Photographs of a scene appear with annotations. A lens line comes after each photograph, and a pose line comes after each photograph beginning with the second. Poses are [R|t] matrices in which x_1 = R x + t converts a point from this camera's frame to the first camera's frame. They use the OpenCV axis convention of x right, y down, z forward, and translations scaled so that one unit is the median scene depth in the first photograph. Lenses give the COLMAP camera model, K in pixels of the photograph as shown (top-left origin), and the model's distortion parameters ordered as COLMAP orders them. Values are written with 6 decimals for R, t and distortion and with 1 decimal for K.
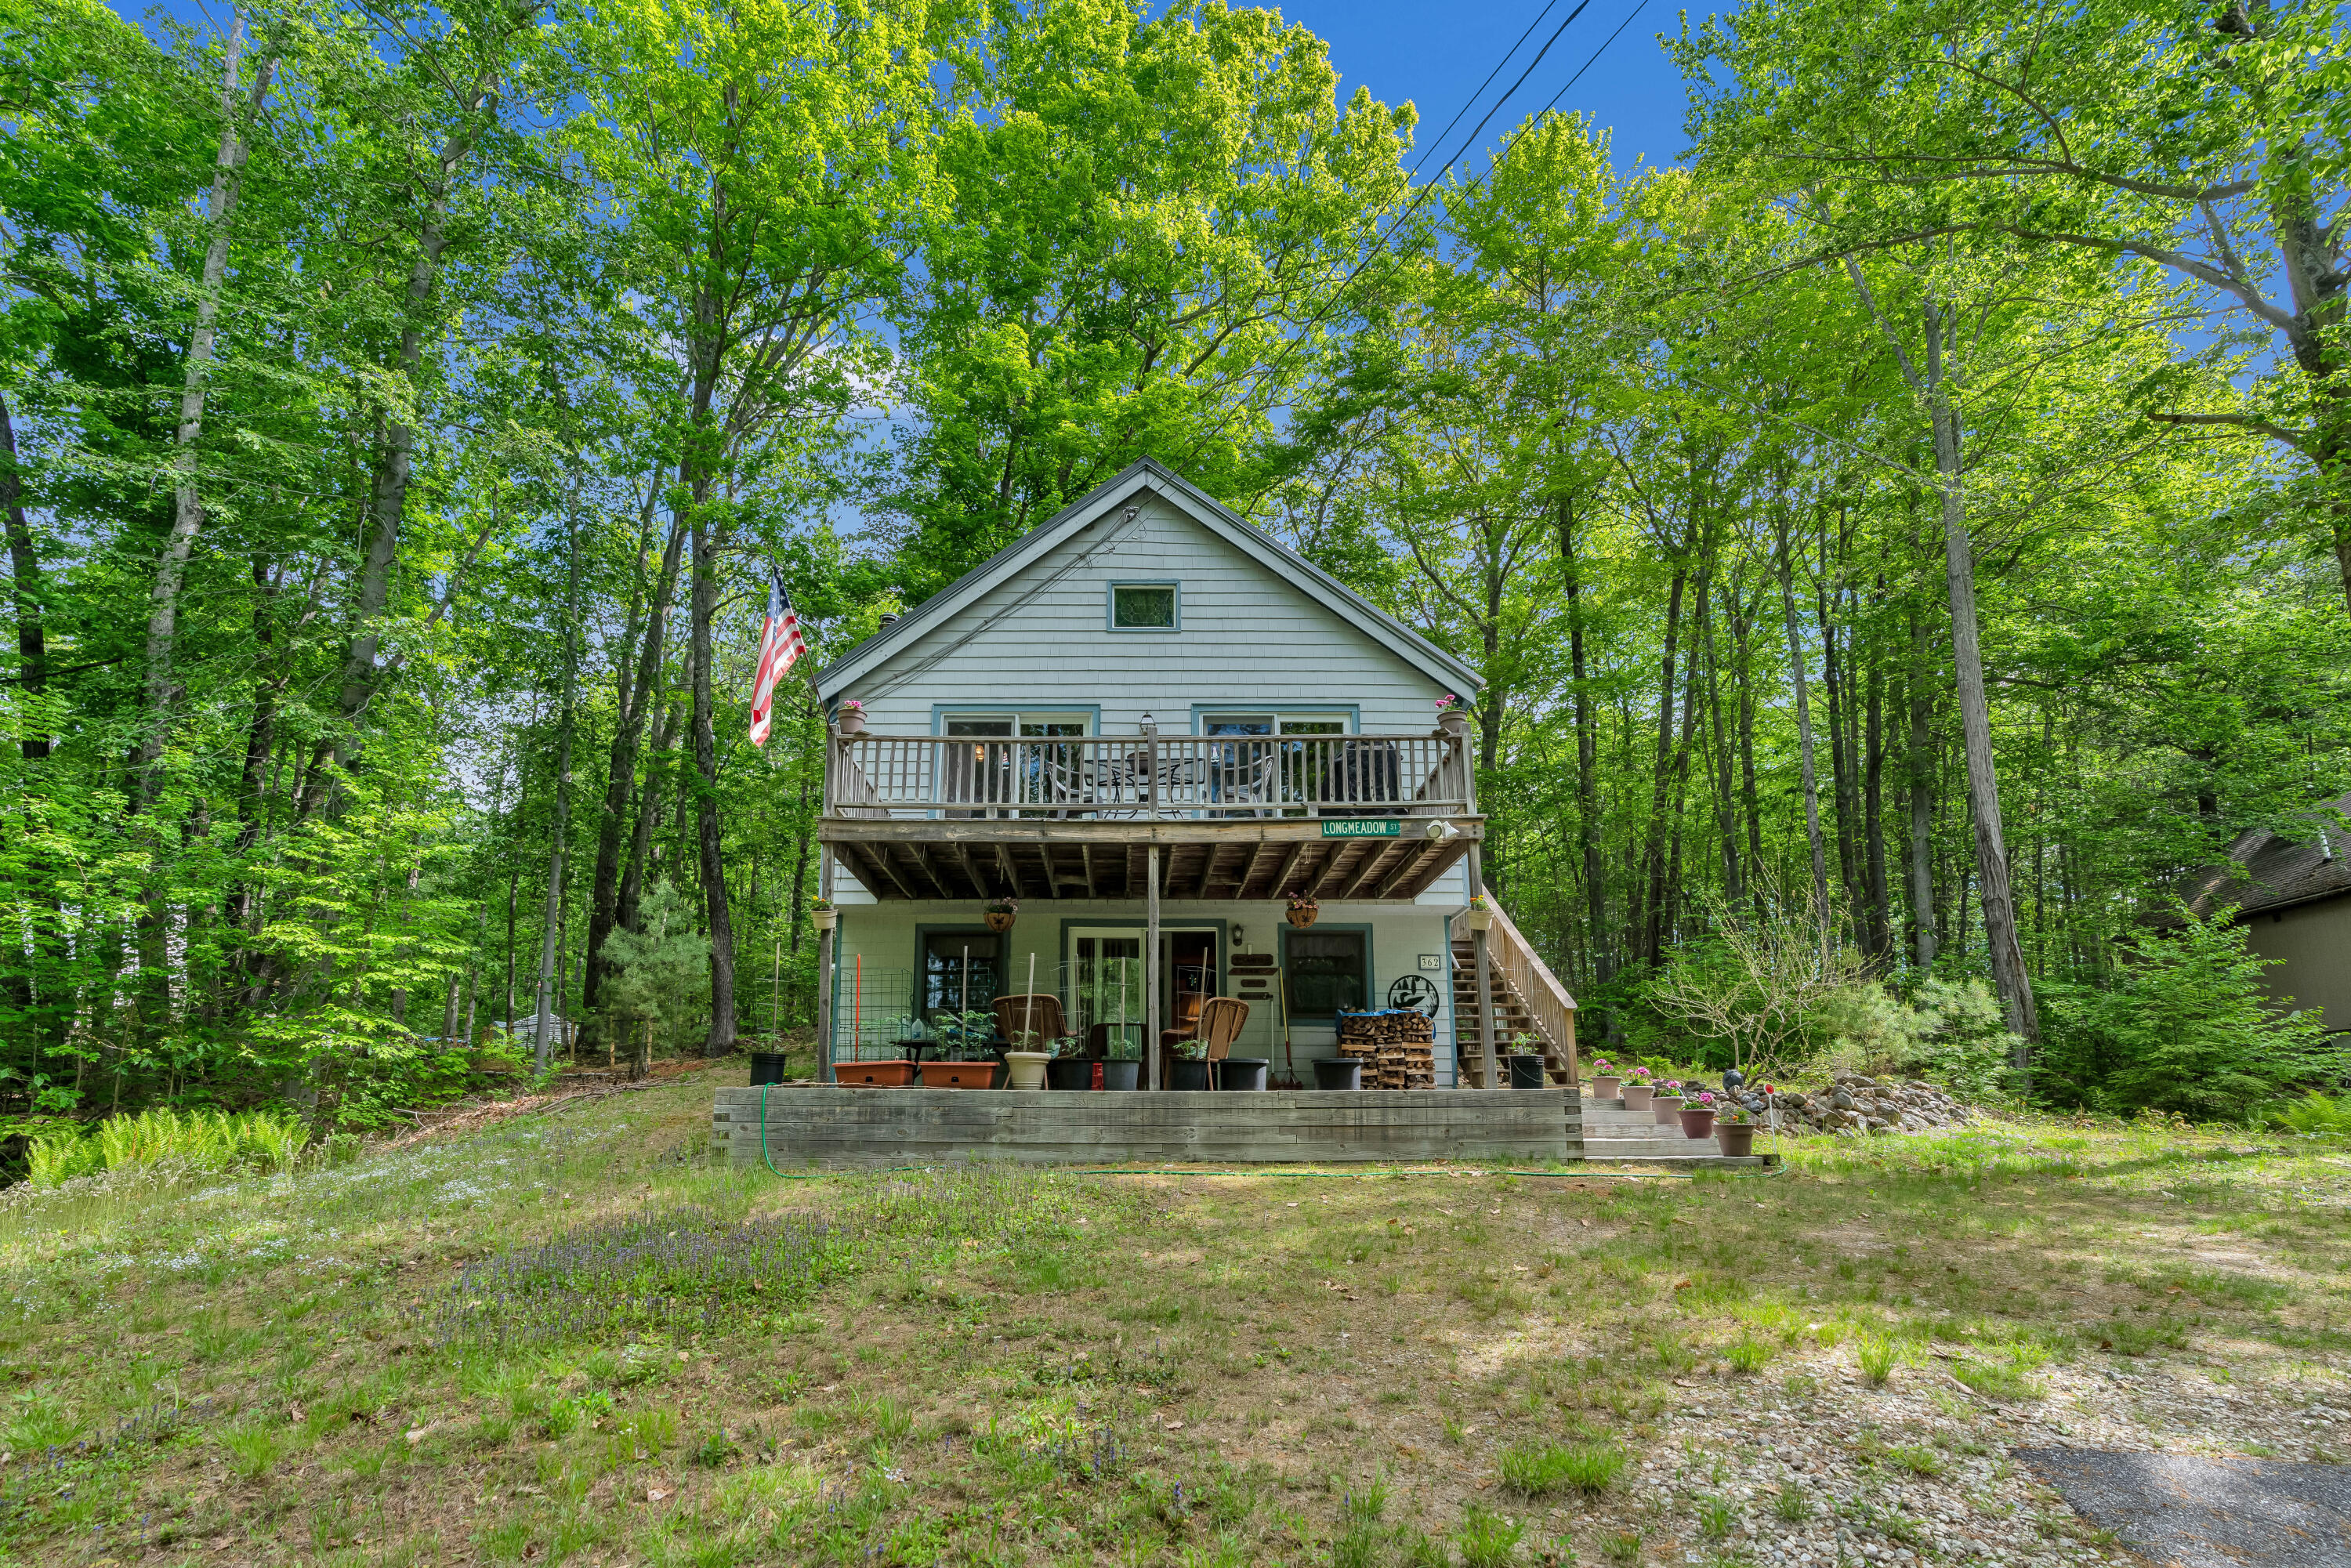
lens RADIAL K [[1104.3, 0, 1175.7], [0, 1104.3, 832.7], [0, 0, 1]] dist [-0.002359, 0.009948]
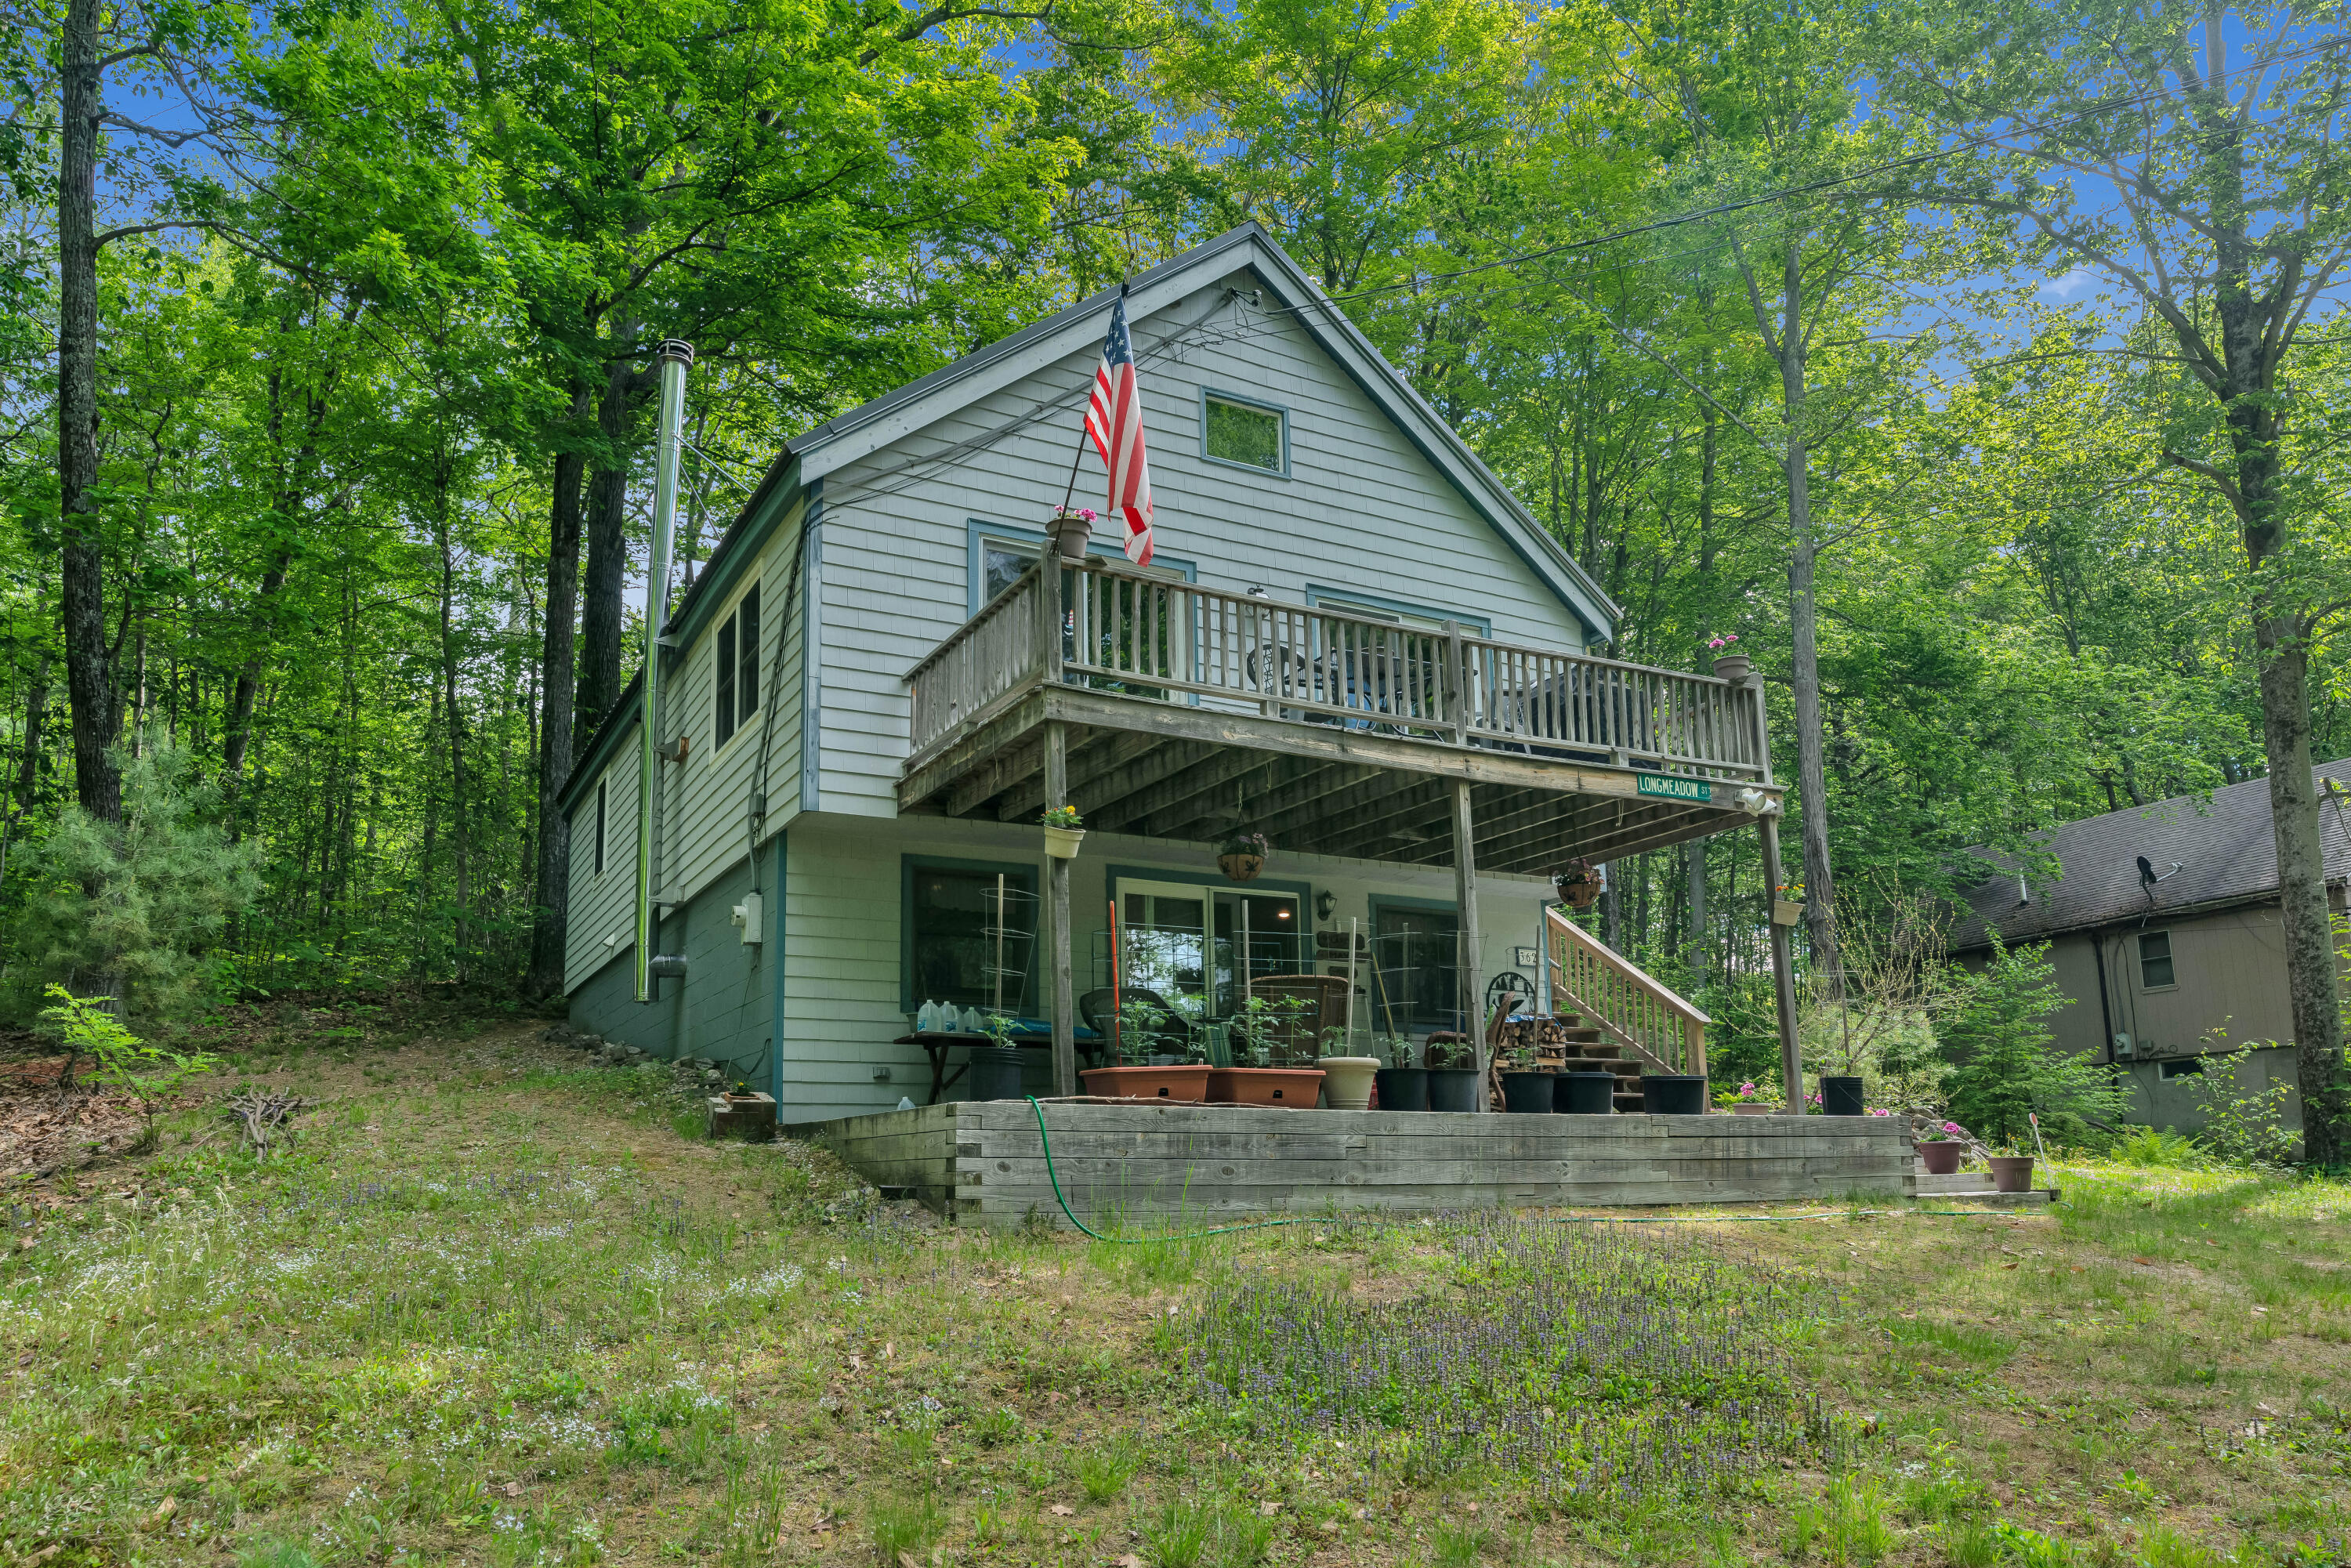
lens RADIAL K [[1561.9, 0, 1175.5], [0, 1561.9, 784.0], [0, 0, 1]] dist [0.006236, 0.000238]
pose [[0.882935, 0.105267, 0.457543, -0.518362], [-0.110993, 0.993716, -0.014437, 0.038388], [-0.456187, -0.038038, 0.889071, 0.125897]]
